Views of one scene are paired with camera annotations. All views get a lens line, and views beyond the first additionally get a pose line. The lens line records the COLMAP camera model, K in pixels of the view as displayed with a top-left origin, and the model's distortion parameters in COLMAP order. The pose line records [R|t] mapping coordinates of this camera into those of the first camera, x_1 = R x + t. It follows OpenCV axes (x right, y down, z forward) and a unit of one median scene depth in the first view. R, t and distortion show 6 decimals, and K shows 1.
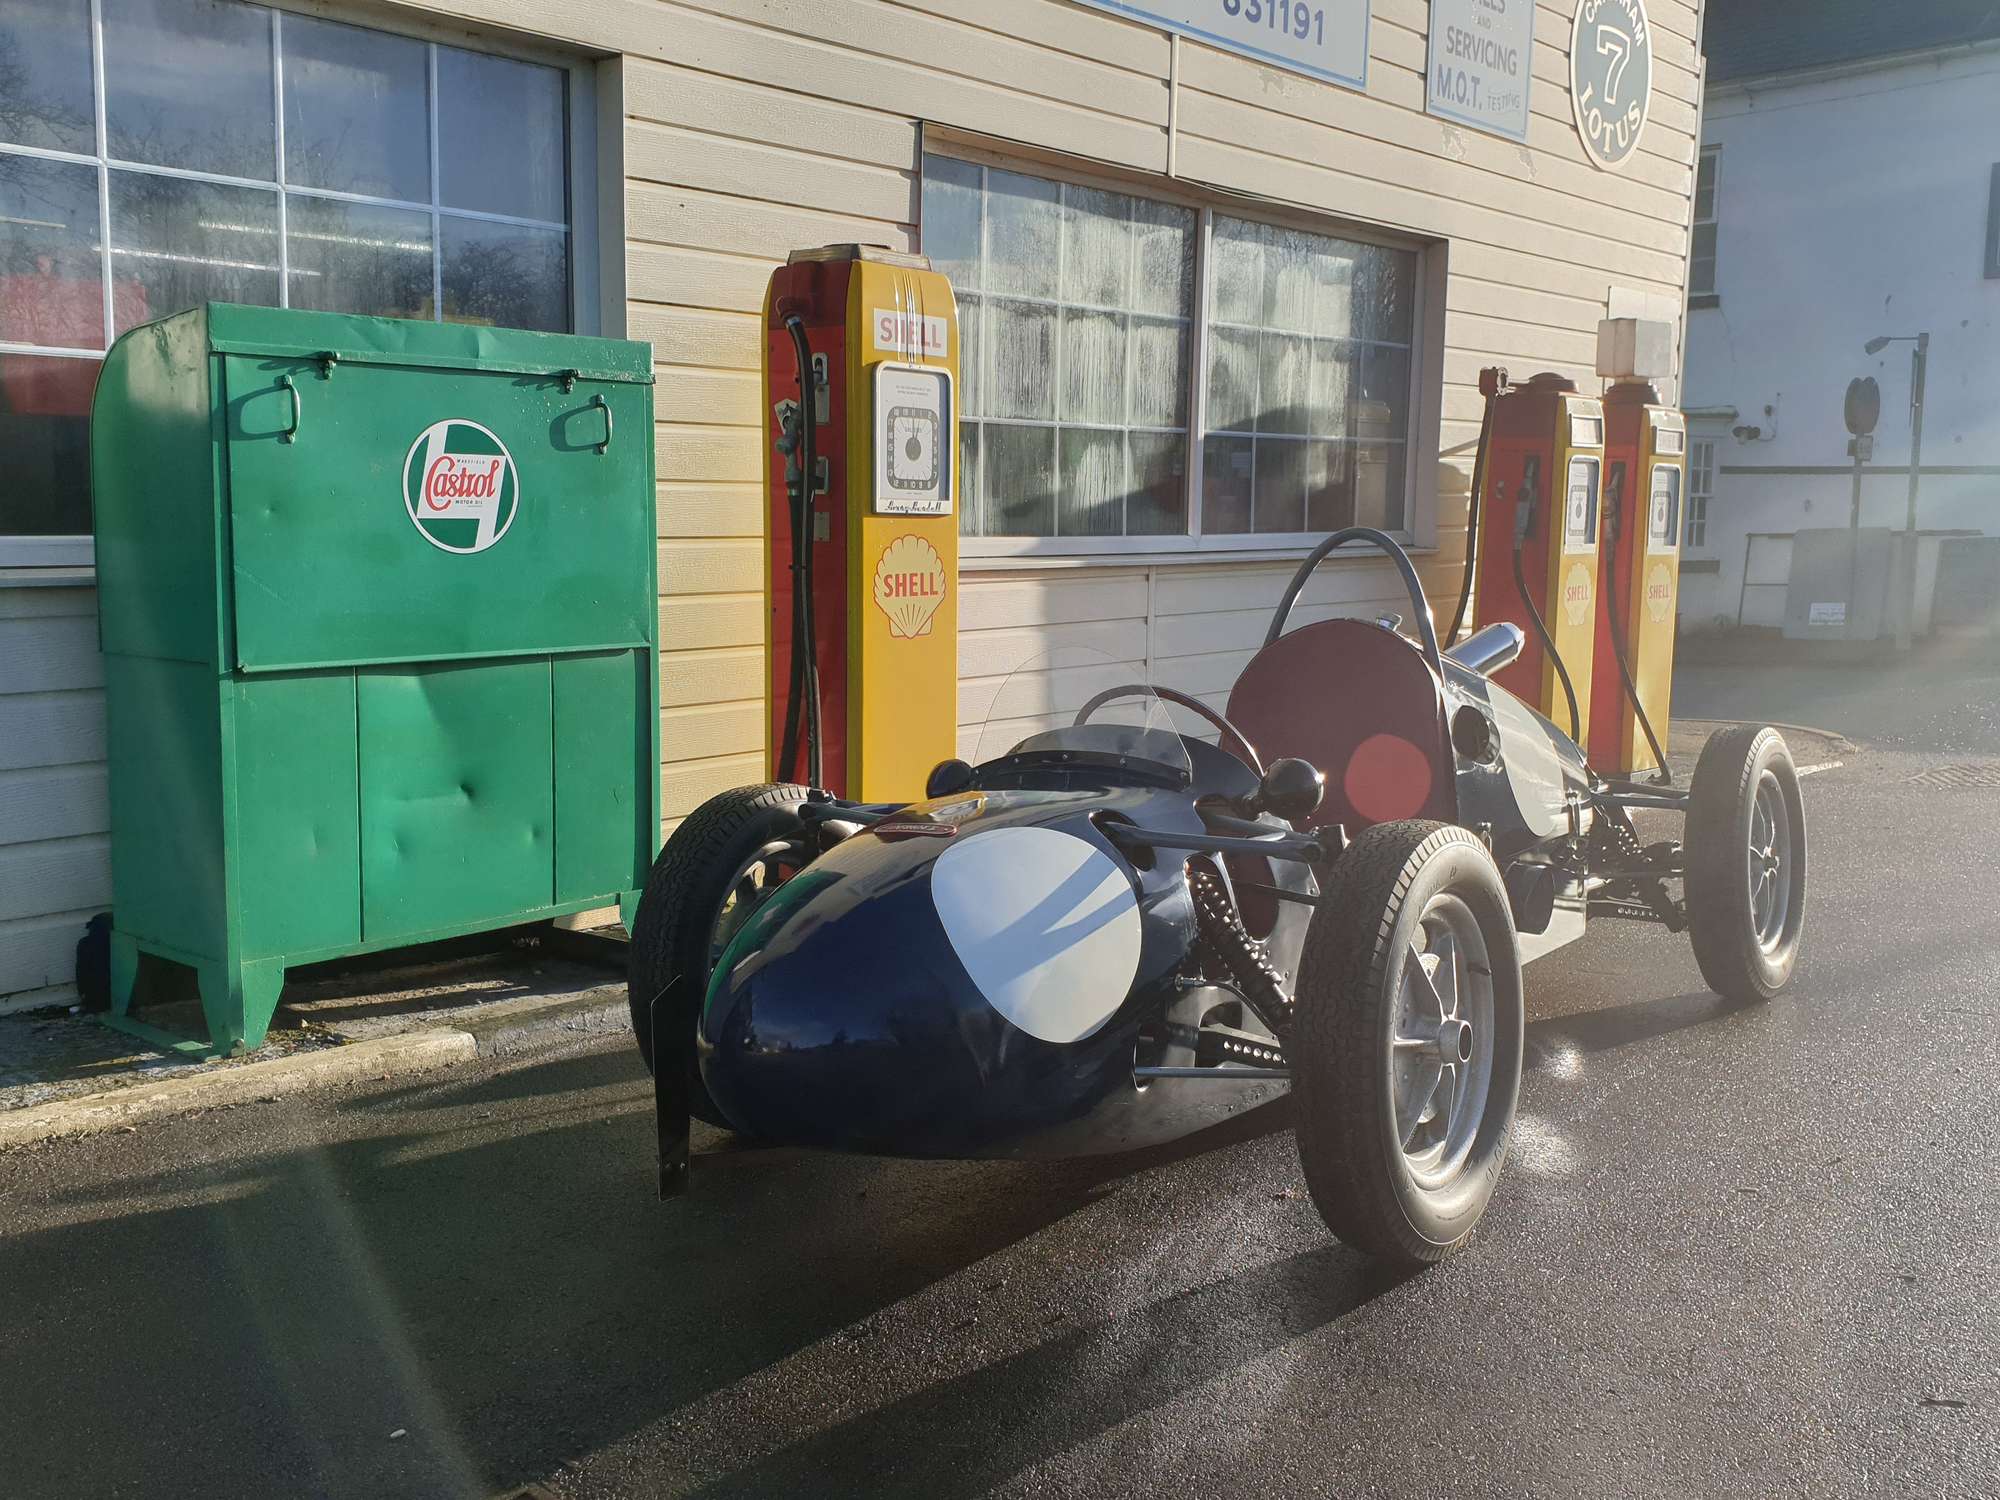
lens RADIAL K [[1981.2, 0, 994.9], [0, 1981.2, 744.8], [0, 0, 1]] dist [0.039194, 0.000000]
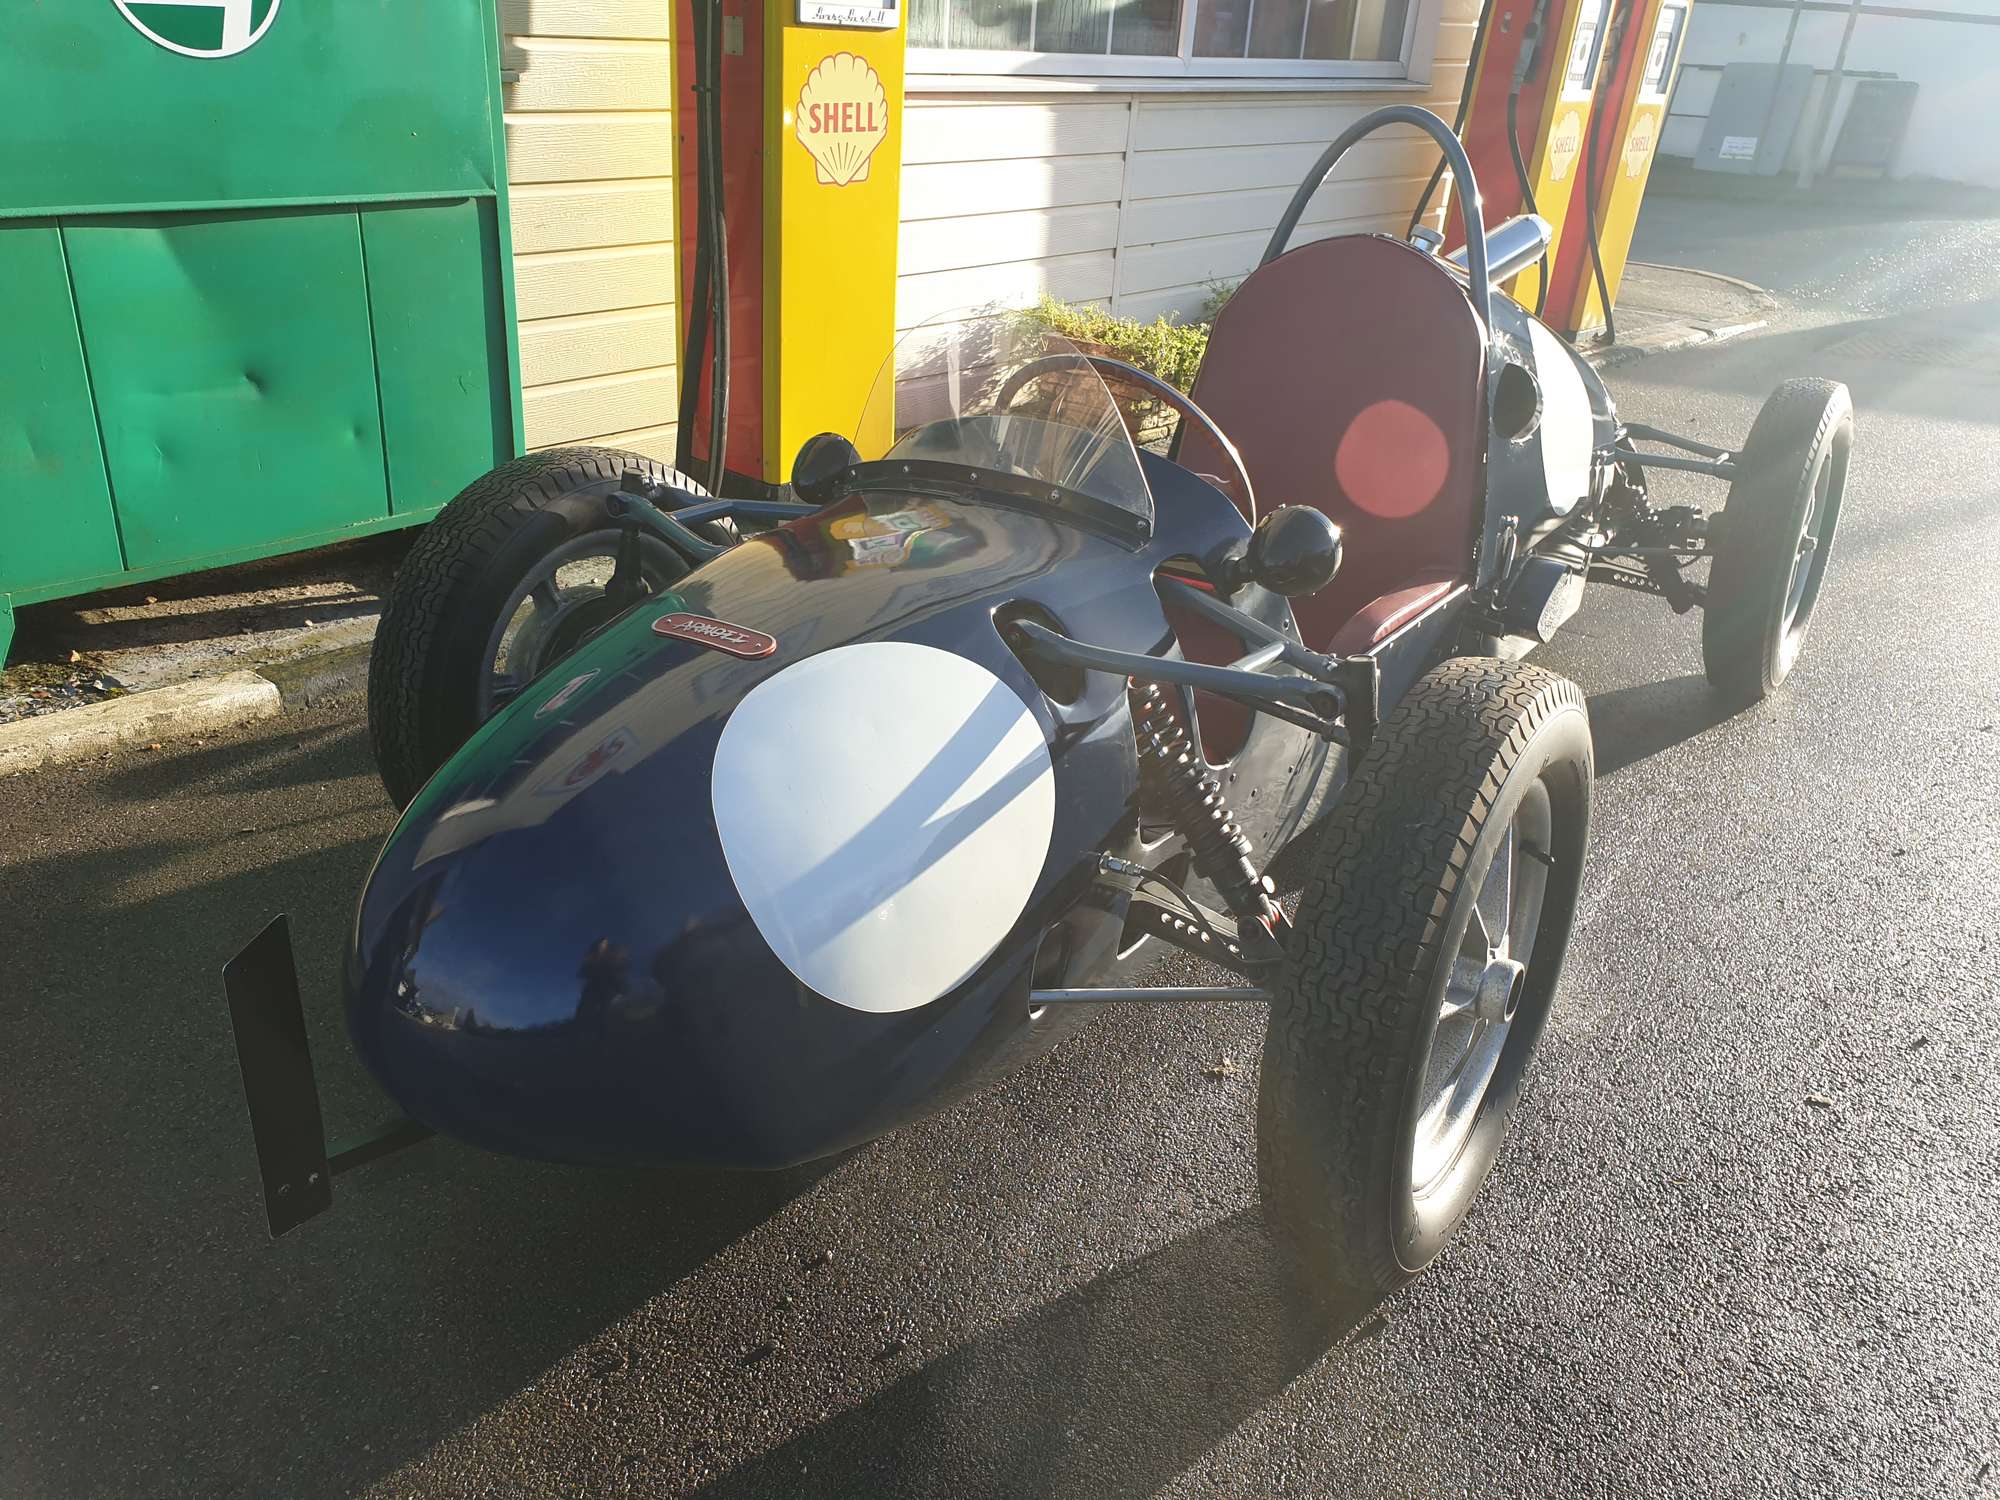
lens RADIAL K [[1571.3, 0, 1011.5], [0, 1571.3, 765.8], [0, 0, 1]] dist [0.014403, 0.001078]
pose [[0.997975, 0.055280, 0.031456, 0.023176], [-0.062632, 0.940227, 0.334740, -0.051502], [-0.011071, -0.336033, 0.941785, 0.281582]]
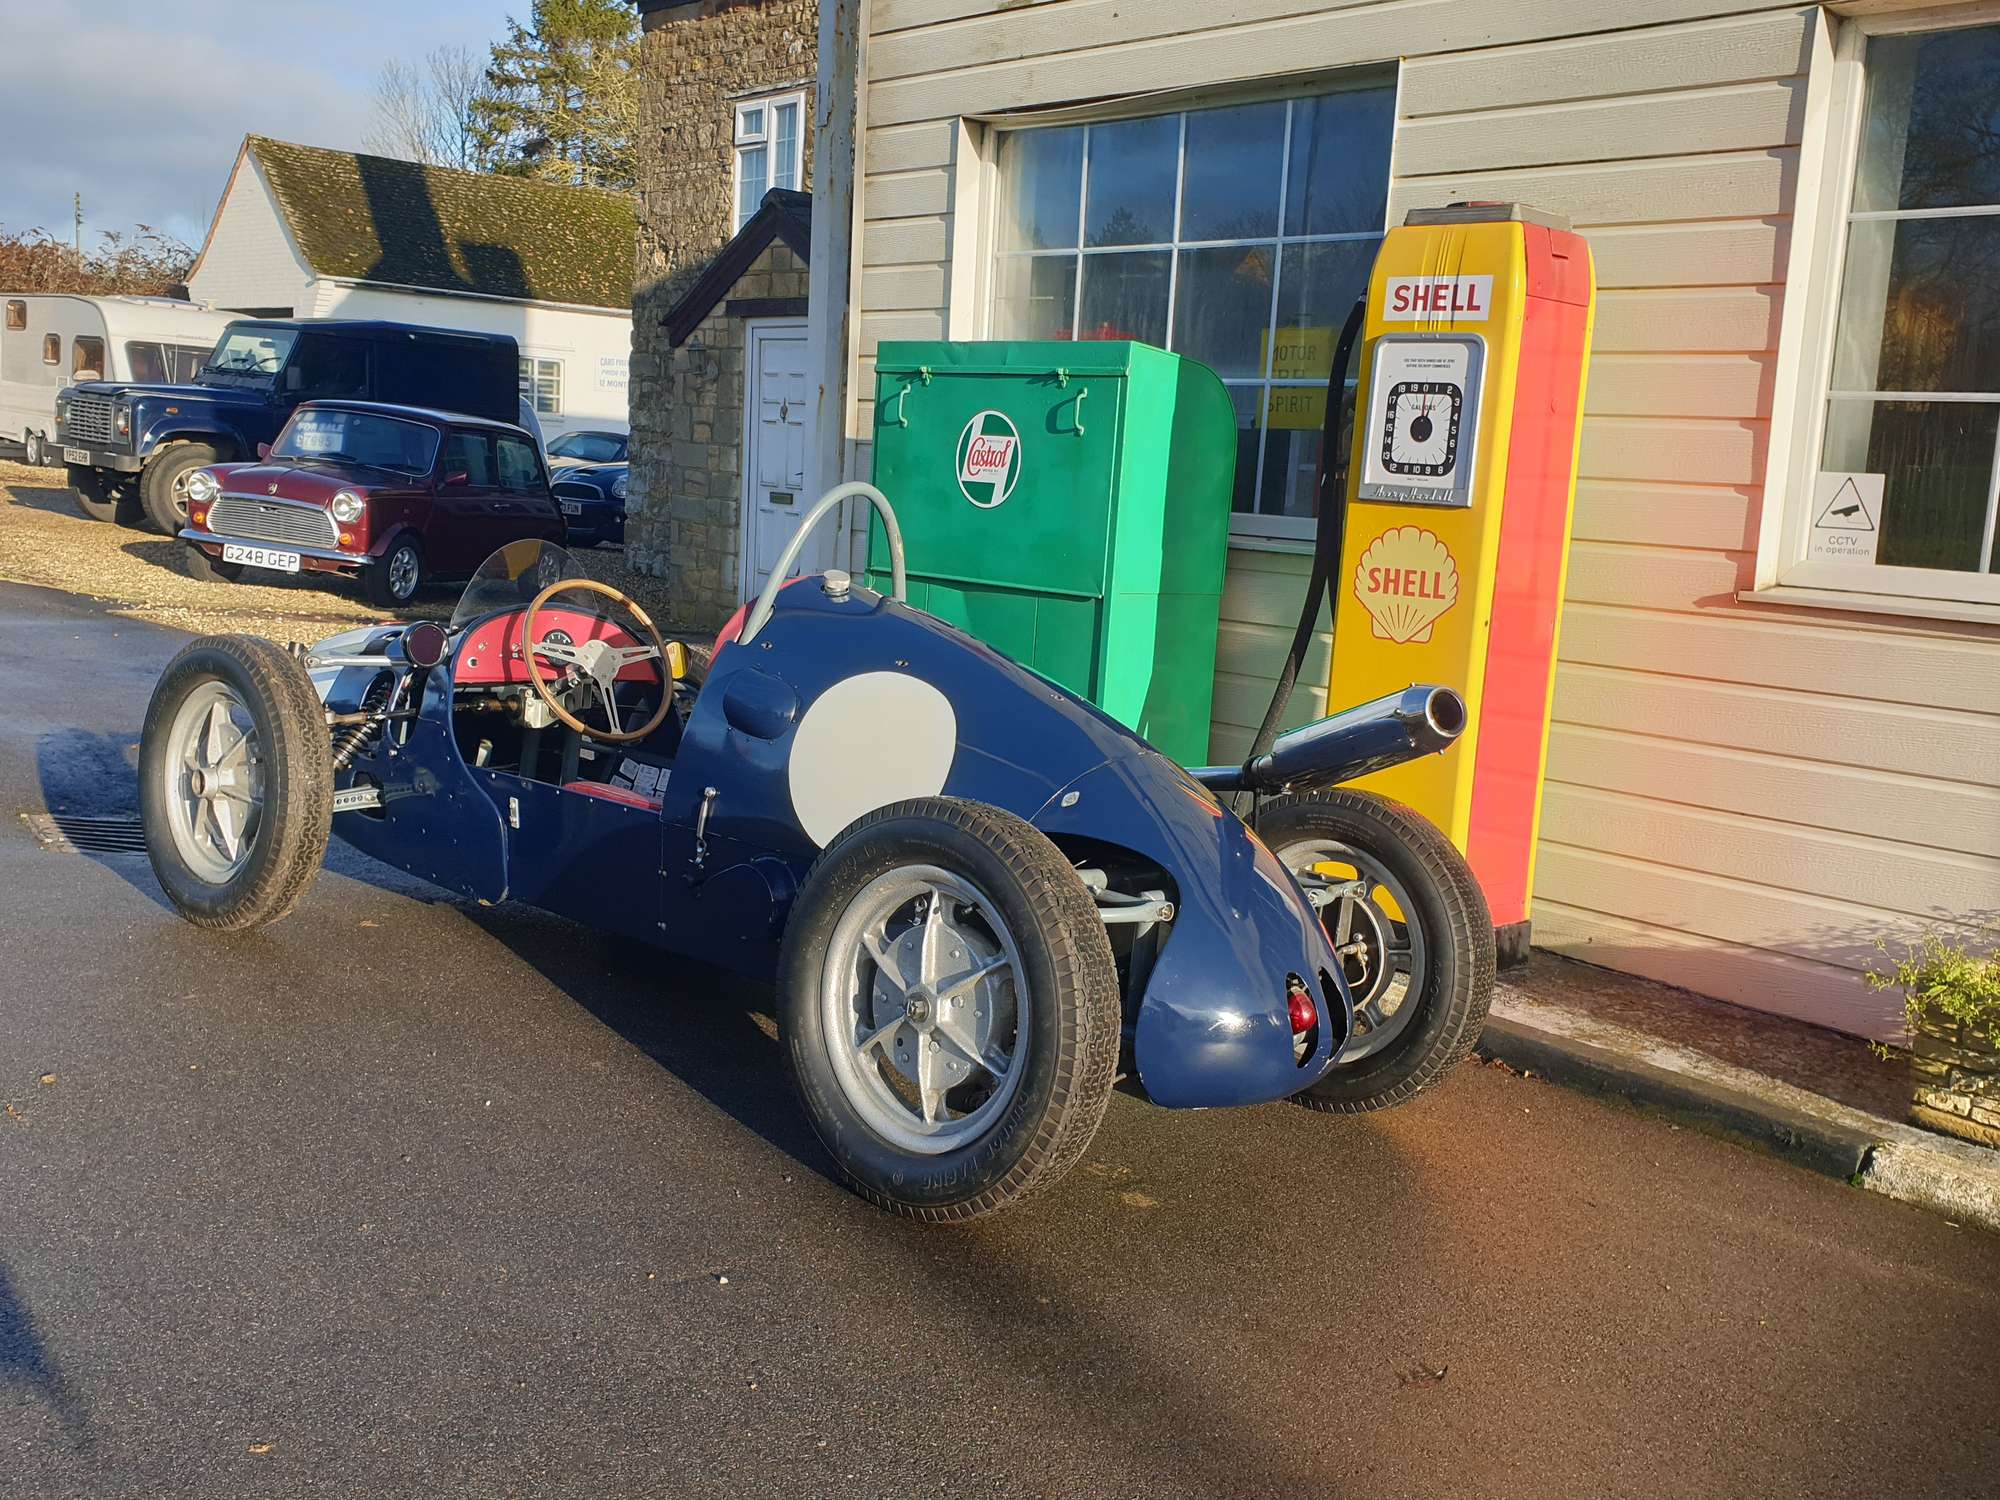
lens RADIAL K [[1981.2, 0, 989.6], [0, 1981.2, 737.0], [0, 0, 1]] dist [0.039194, 0.000000]
pose [[-0.129718, 0.111034, -0.985315, 0.880436], [-0.180894, 0.974384, 0.133617, -0.100542], [0.974910, 0.195570, -0.106310, 0.945356]]
